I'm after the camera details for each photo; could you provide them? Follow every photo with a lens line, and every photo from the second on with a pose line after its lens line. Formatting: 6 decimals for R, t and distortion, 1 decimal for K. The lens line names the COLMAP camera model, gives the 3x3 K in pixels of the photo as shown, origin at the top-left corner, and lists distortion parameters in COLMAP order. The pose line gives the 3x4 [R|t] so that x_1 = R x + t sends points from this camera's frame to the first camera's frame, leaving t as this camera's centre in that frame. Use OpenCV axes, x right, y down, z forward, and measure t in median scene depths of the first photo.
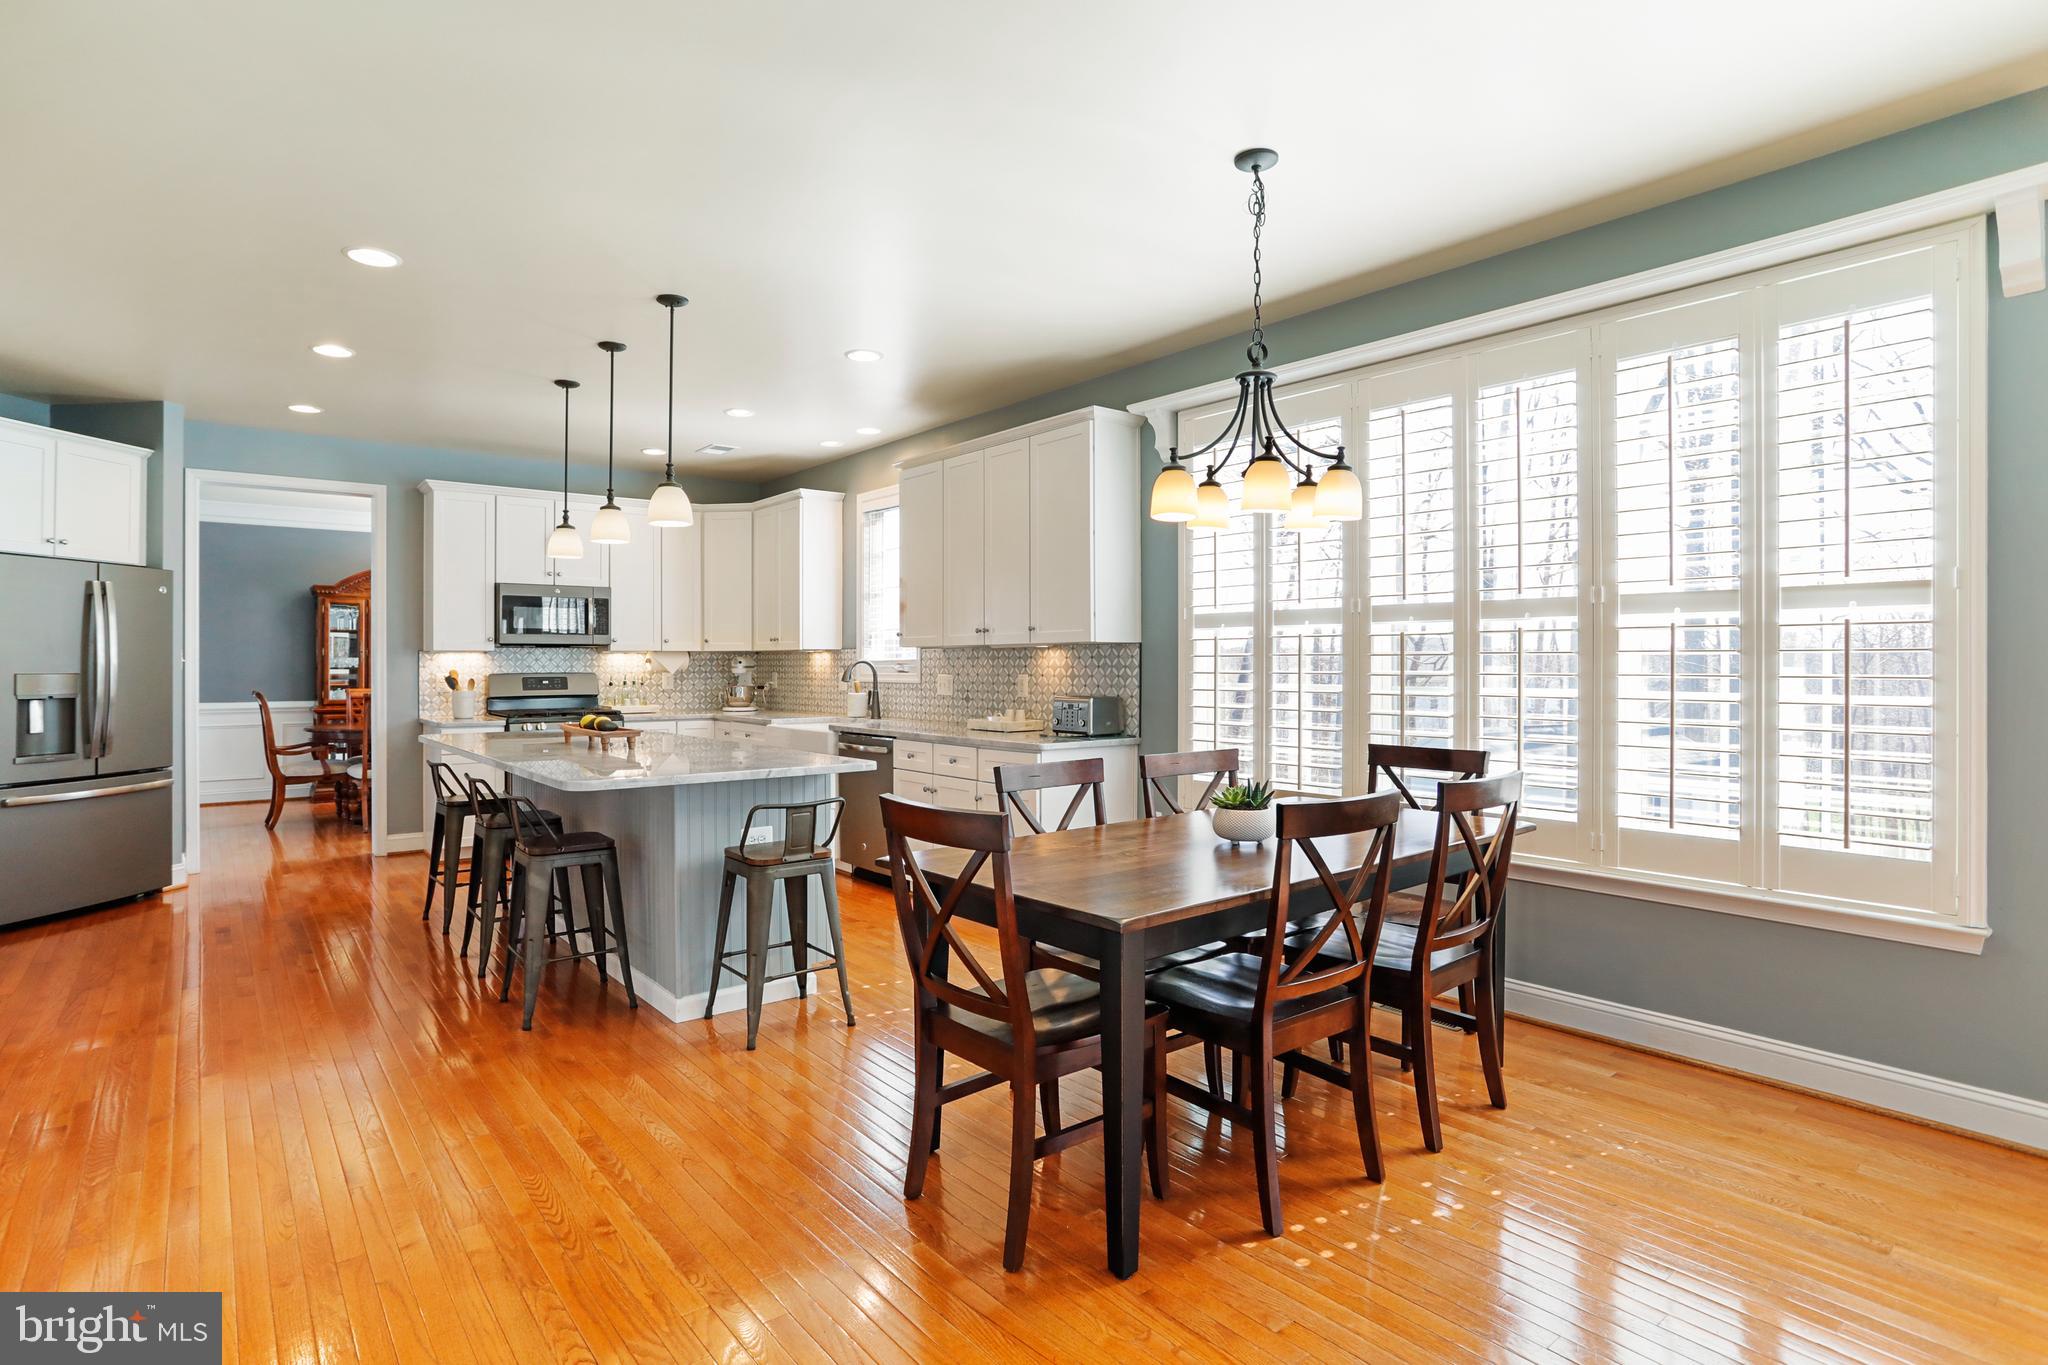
lens RADIAL K [[1035.7, 0, 1016.5], [0, 1035.7, 660.0], [0, 0, 1]] dist [-0.068393, 0.036461]
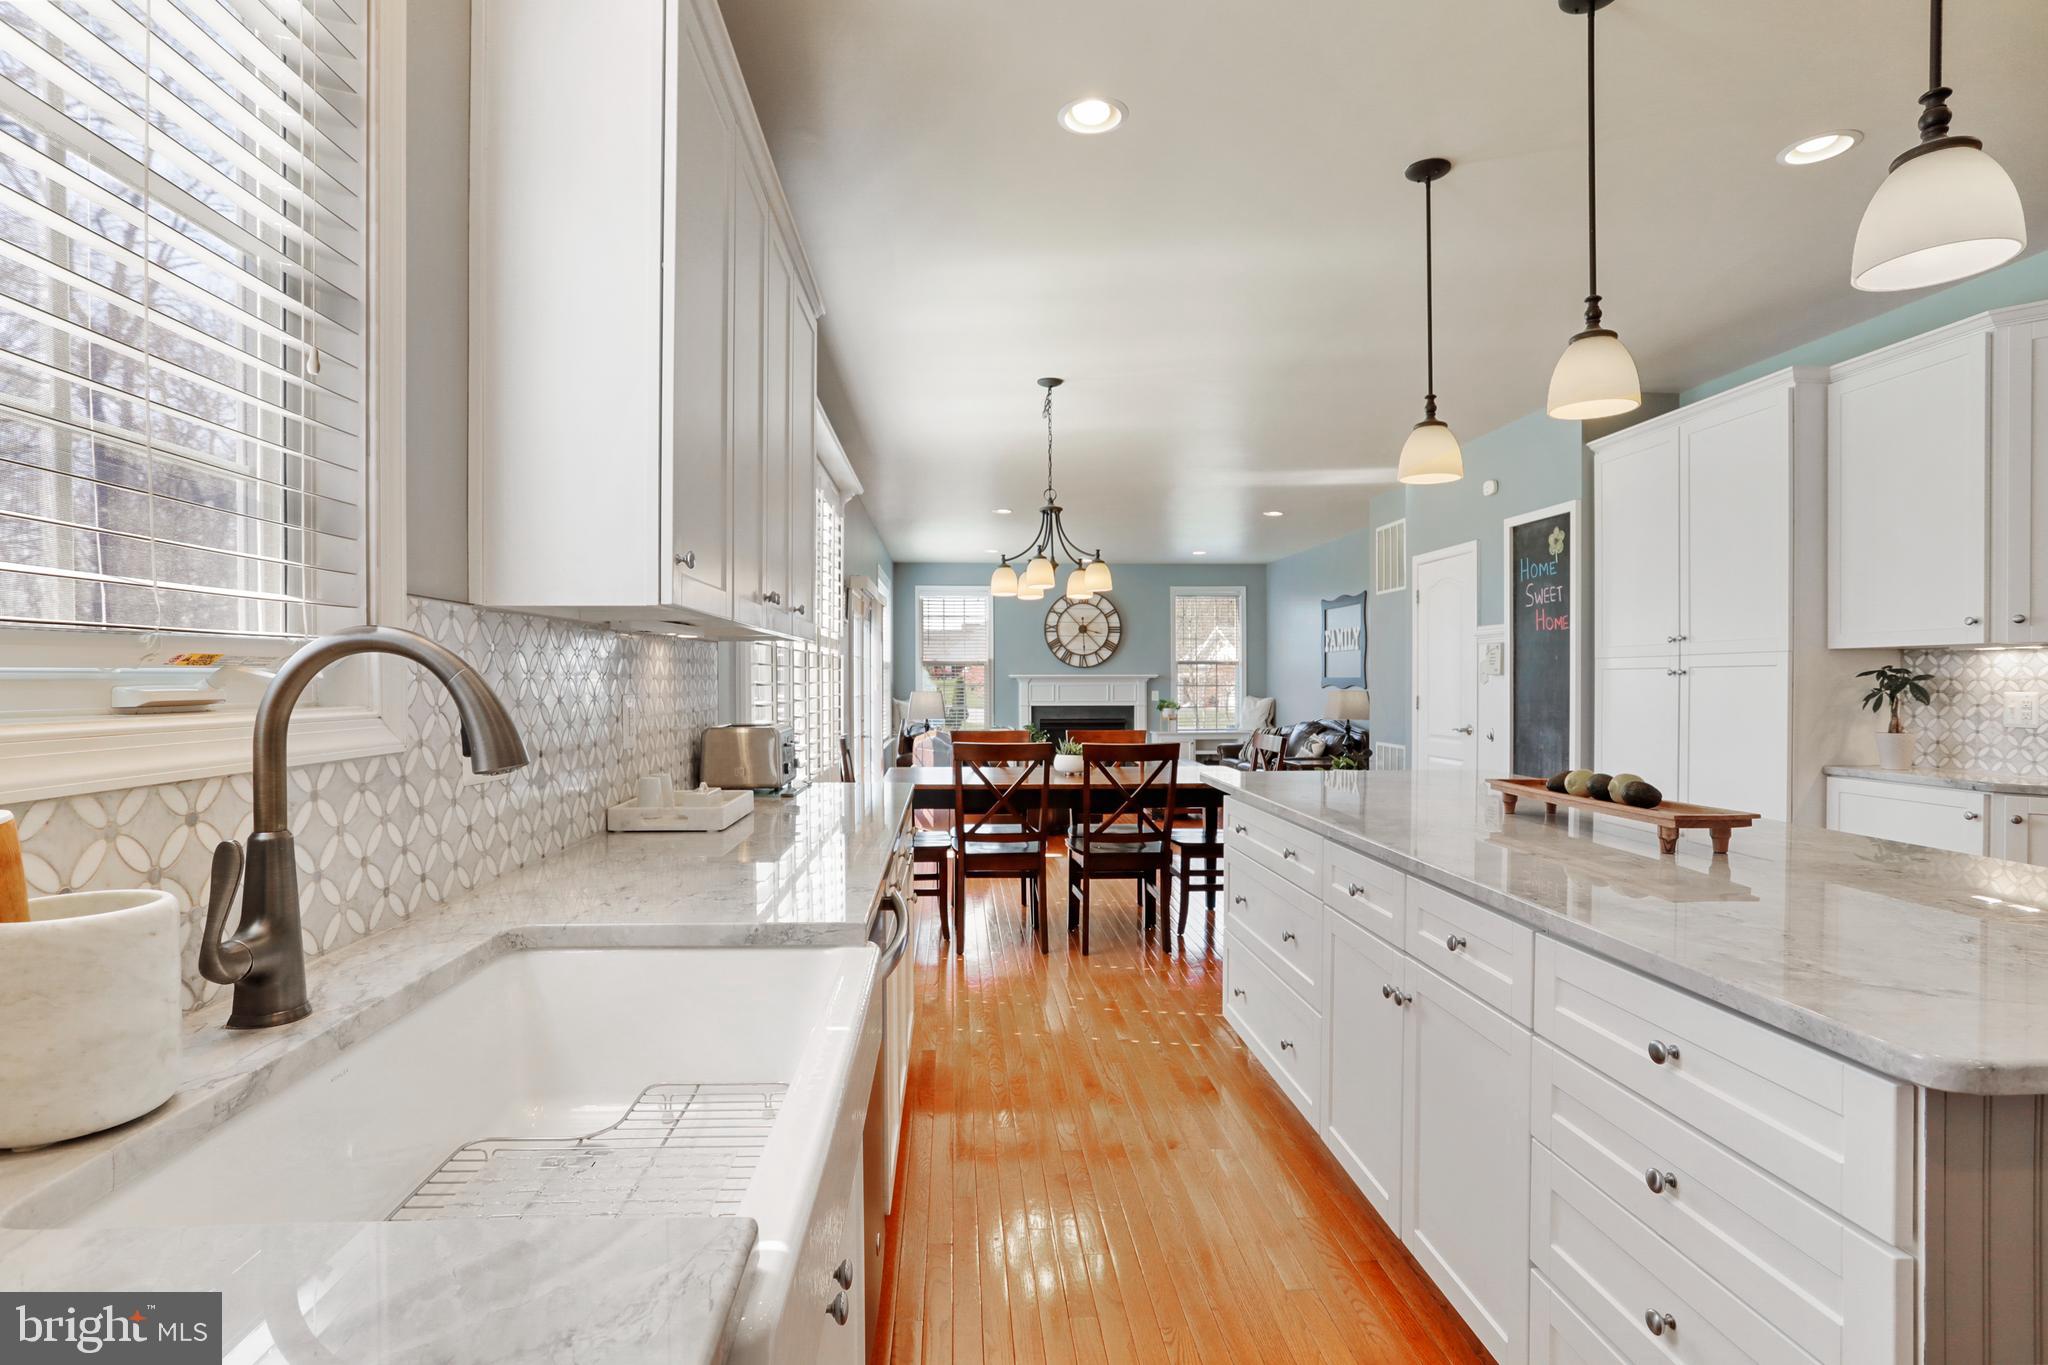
lens RADIAL K [[1015.8, 0, 1006.0], [0, 1015.8, 687.7], [0, 0, 1]] dist [-0.058341, 0.031057]
pose [[-0.808584, -0.004016, 0.588367, -0.314498], [-0.000961, 0.999984, 0.005504, 0.007262], [-0.588380, 0.003885, -0.808576, 1.071095]]
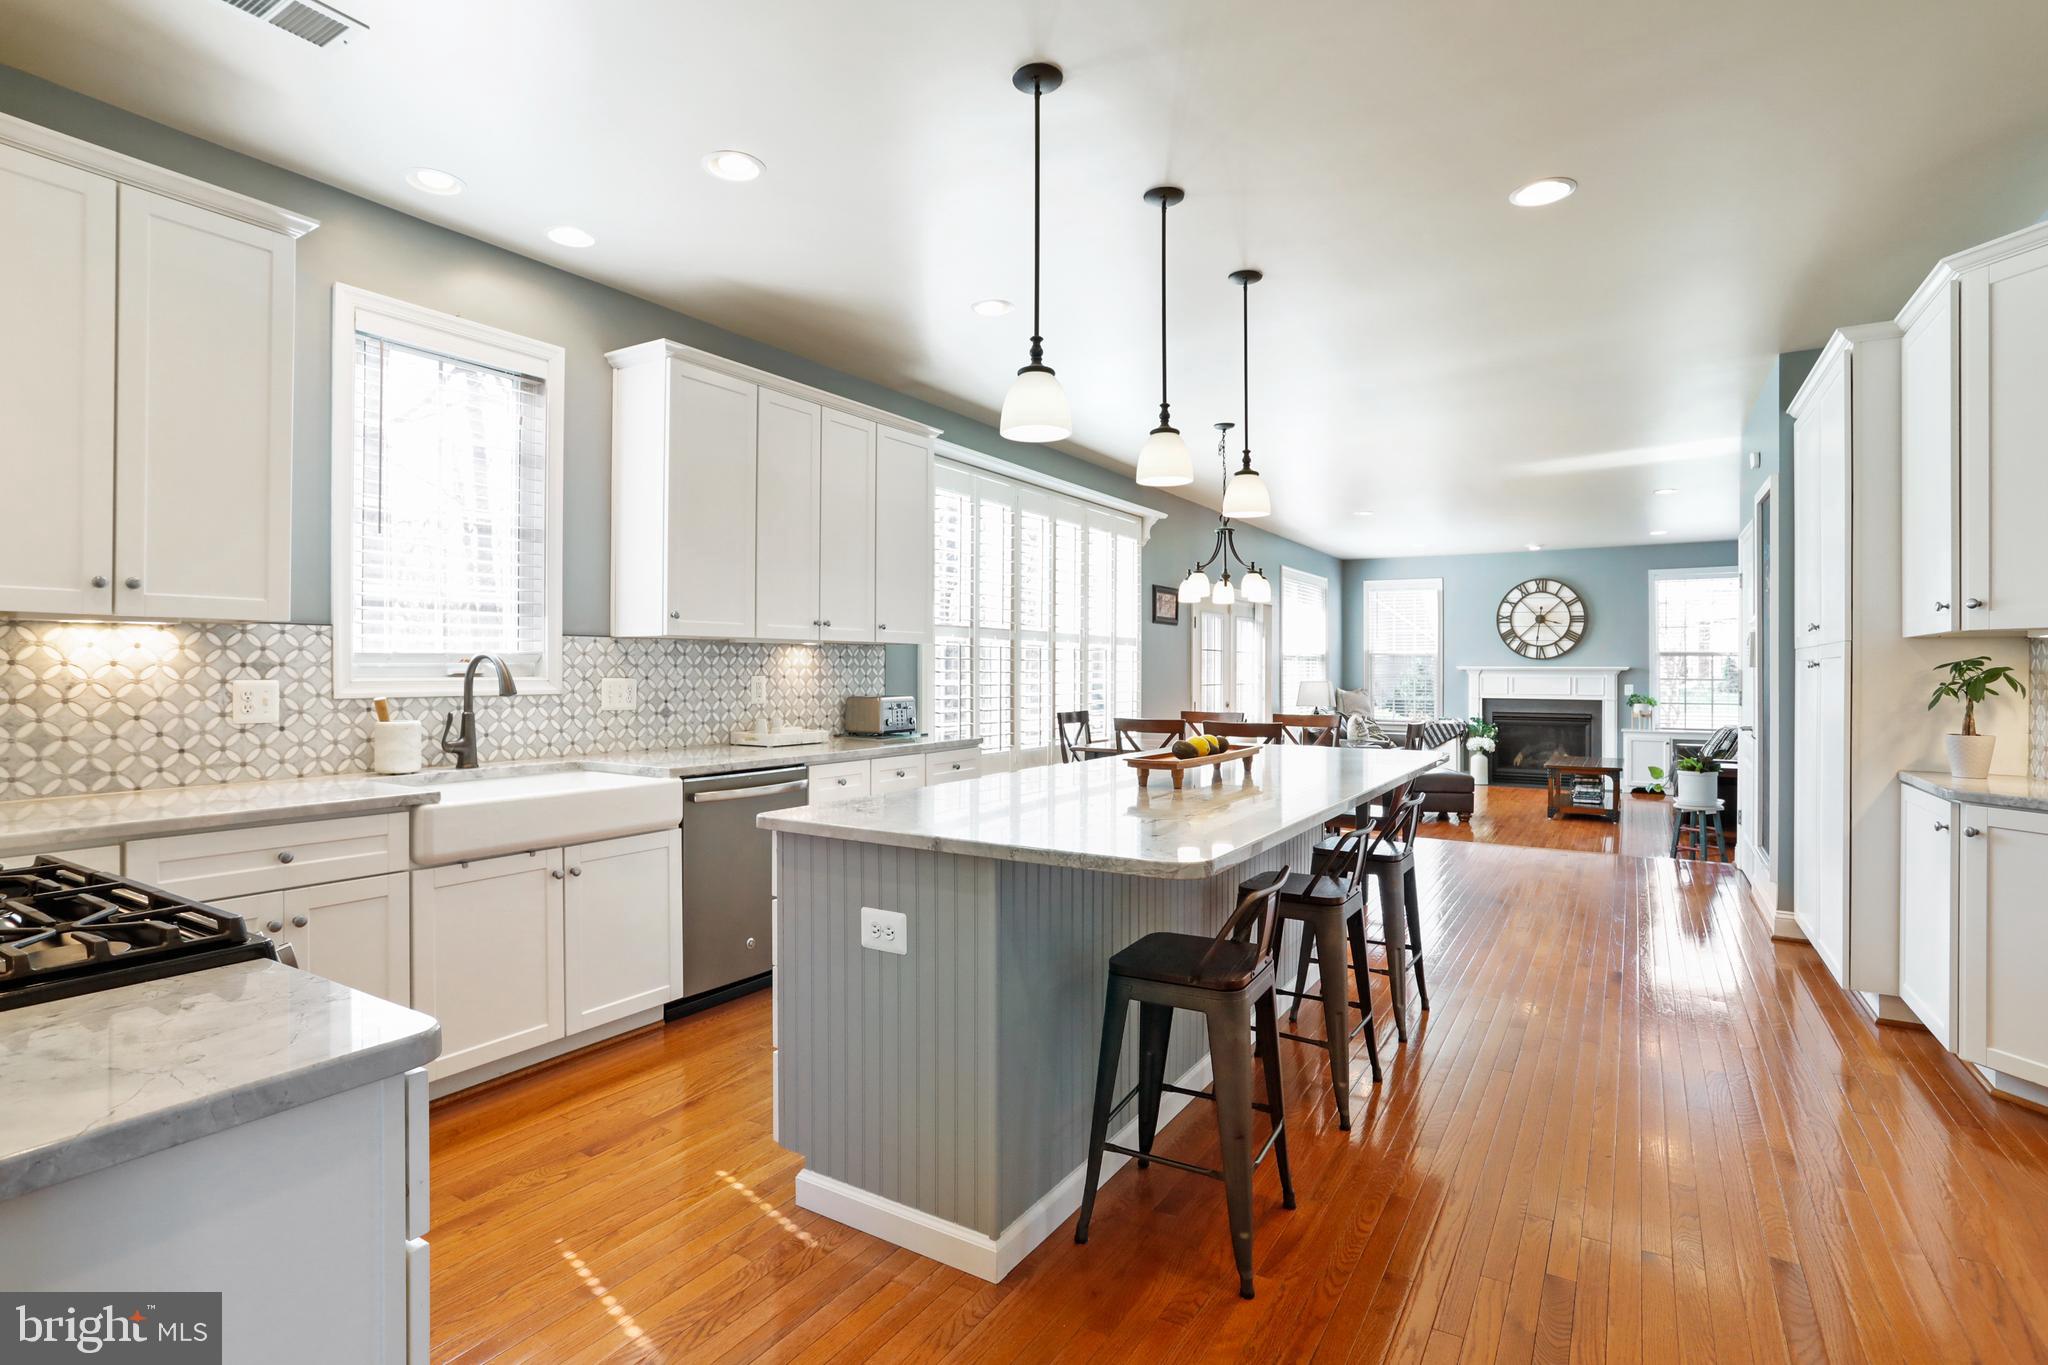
lens RADIAL K [[1006.9, 0, 1007.9], [0, 1006.9, 669.0], [0, 0, 1]] dist [-0.066443, 0.037437]
pose [[-0.321213, -0.000246, 0.947007, -0.694132], [-0.006721, 0.999975, -0.002020, 0.007373], [-0.946983, -0.007014, -0.321206, 0.919278]]
